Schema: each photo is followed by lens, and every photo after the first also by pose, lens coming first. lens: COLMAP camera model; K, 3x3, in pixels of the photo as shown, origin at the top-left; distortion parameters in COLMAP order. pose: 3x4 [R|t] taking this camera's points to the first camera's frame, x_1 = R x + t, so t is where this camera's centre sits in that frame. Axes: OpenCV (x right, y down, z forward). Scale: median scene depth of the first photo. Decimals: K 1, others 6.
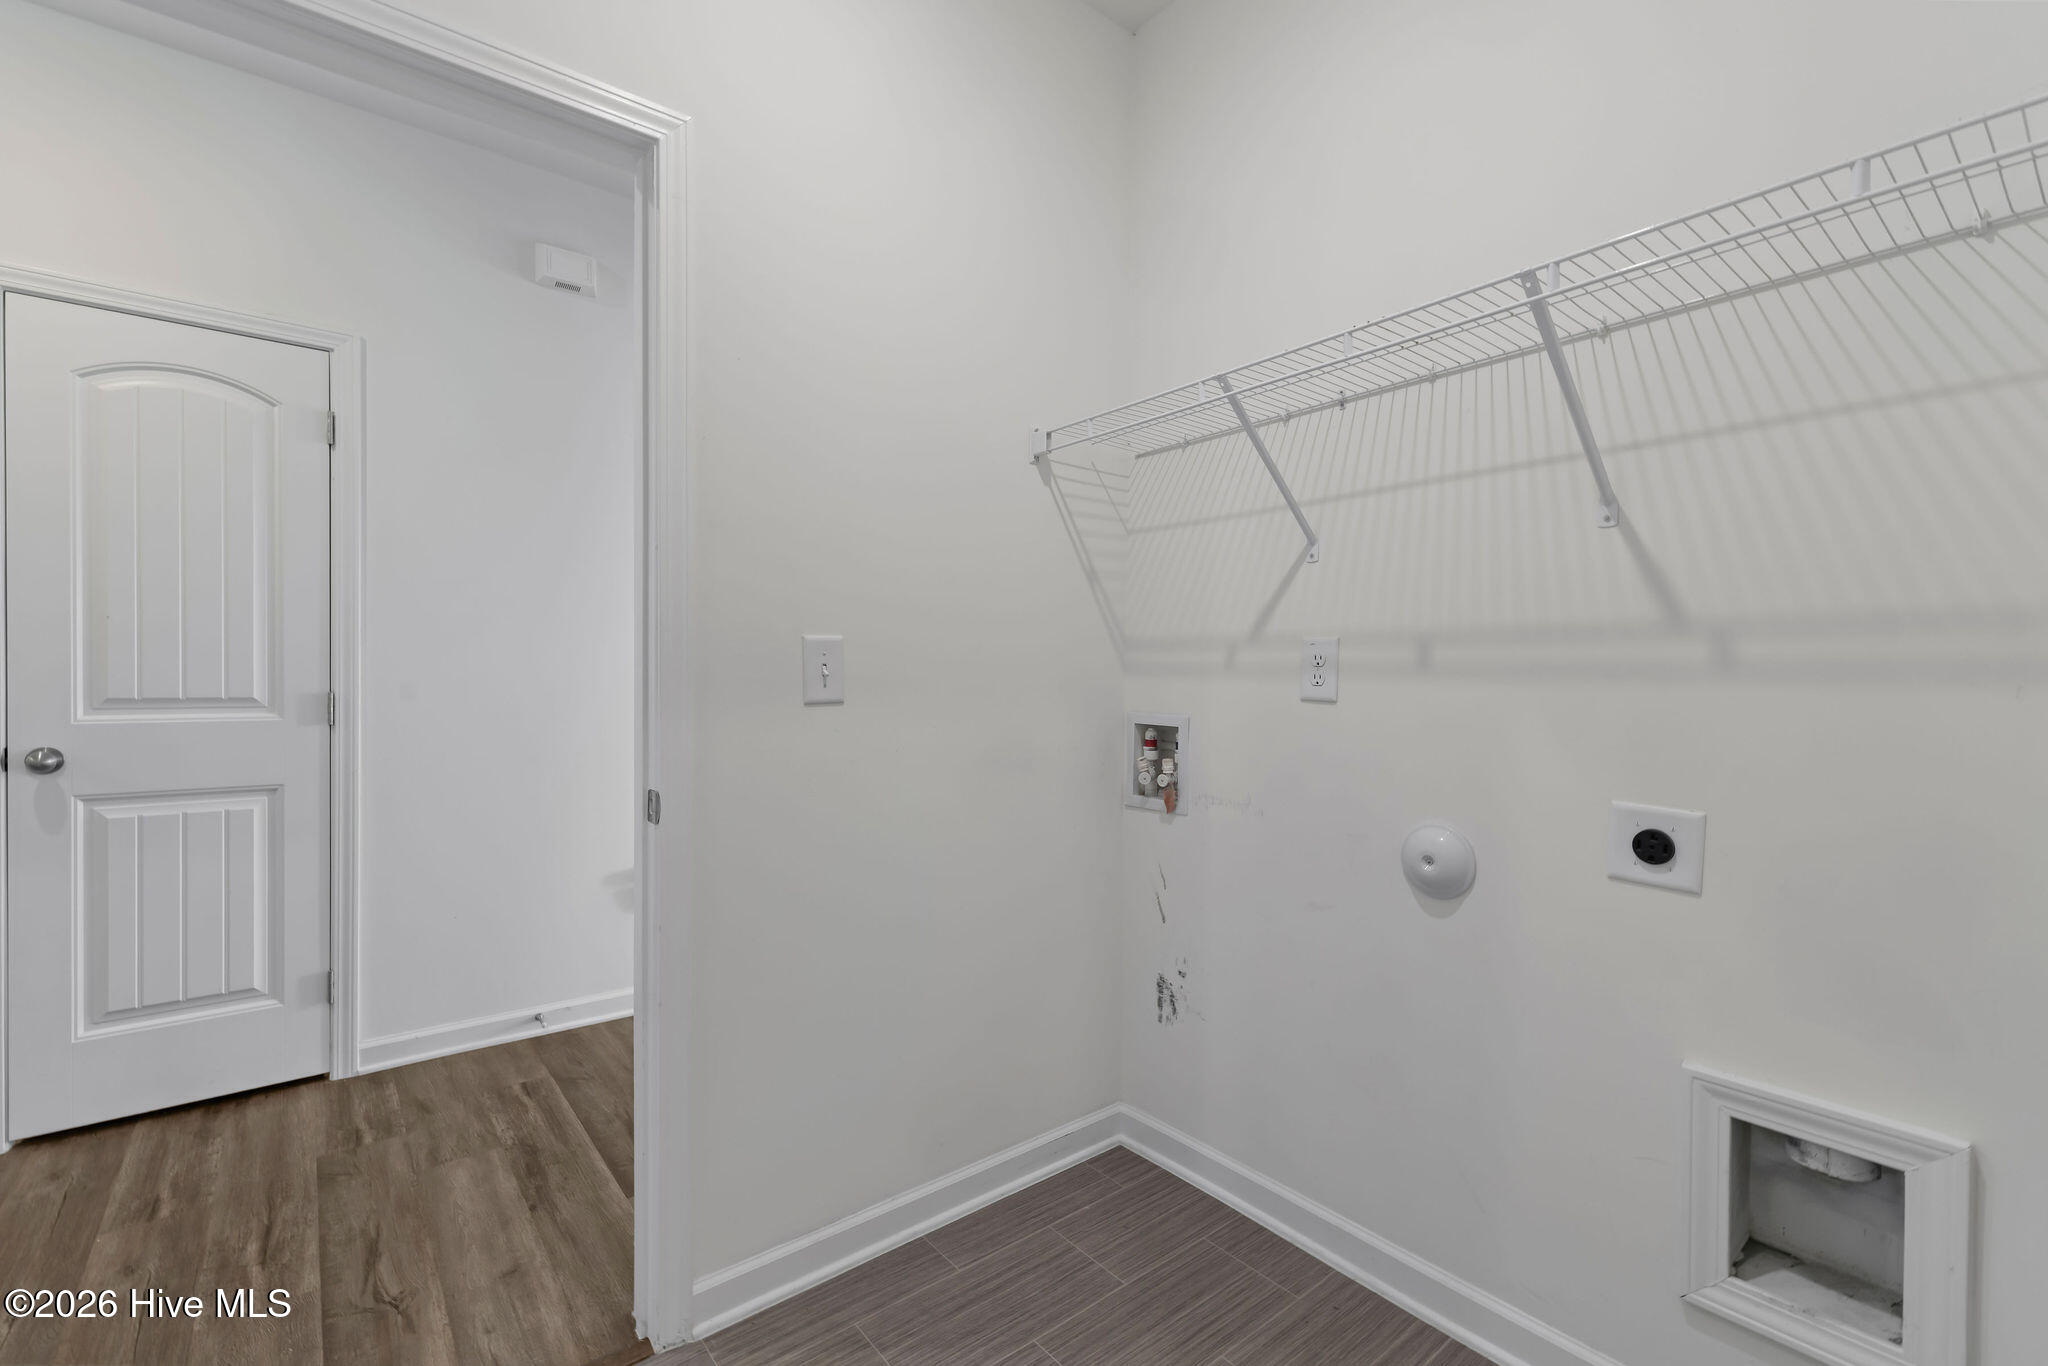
lens RADIAL K [[881.9, 0, 1017.7], [0, 881.9, 692.1], [0, 0, 1]] dist [0.000208, 0.000360]
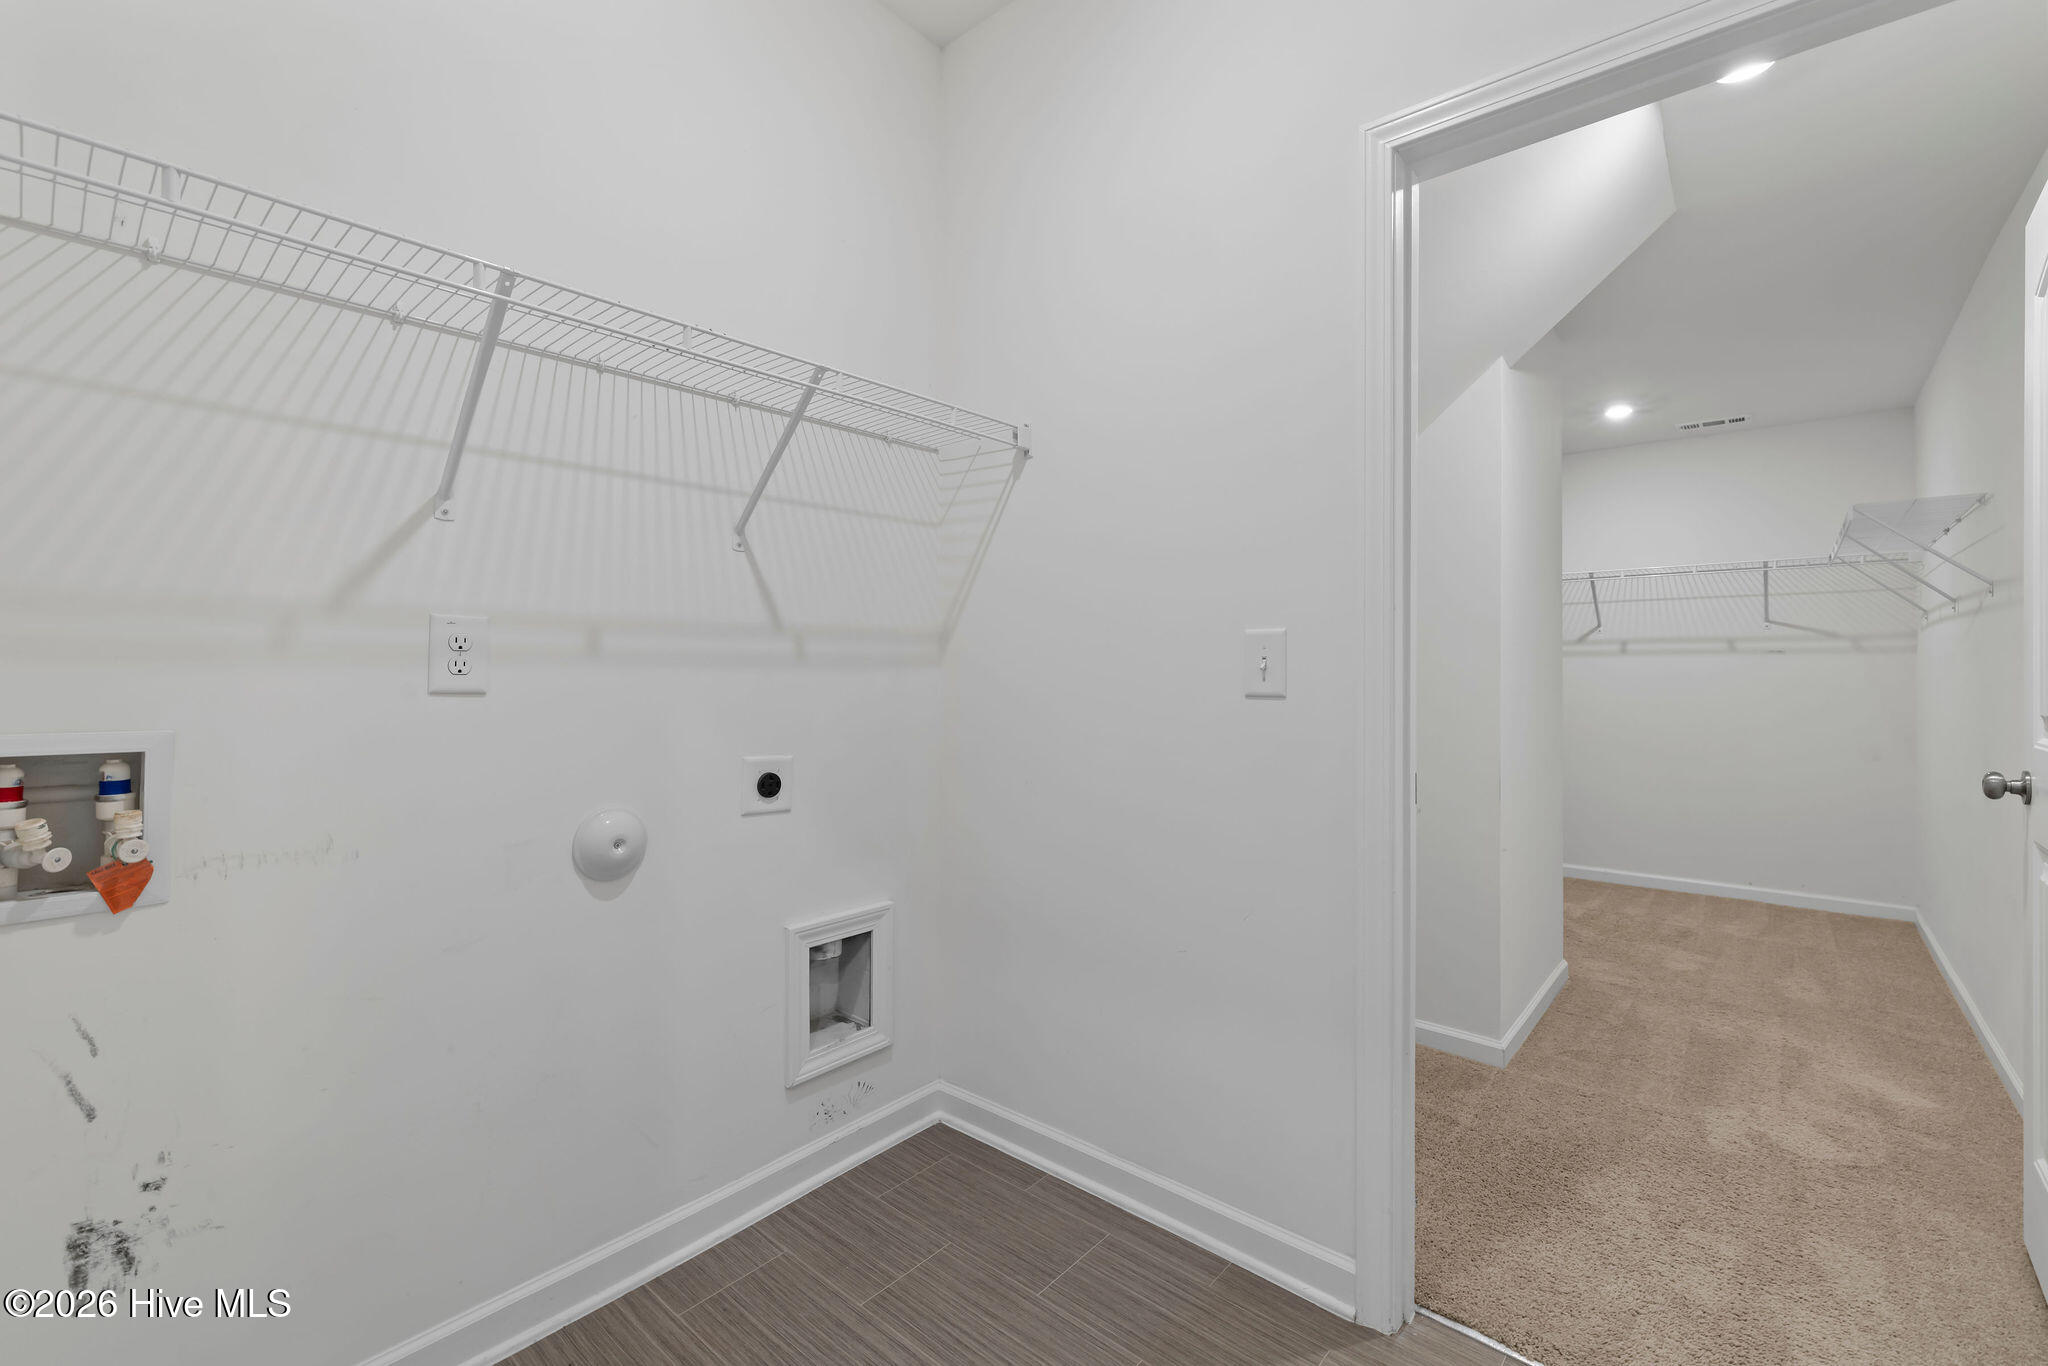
lens RADIAL K [[881.9, 0, 955.3], [0, 881.9, 679.6], [0, 0, 1]] dist [0.000208, 0.000360]
pose [[-0.138897, -0.012124, 0.990233, -0.574587], [0.018994, 0.999709, 0.014905, -0.006571], [-0.990125, 0.020878, -0.138626, 0.721556]]
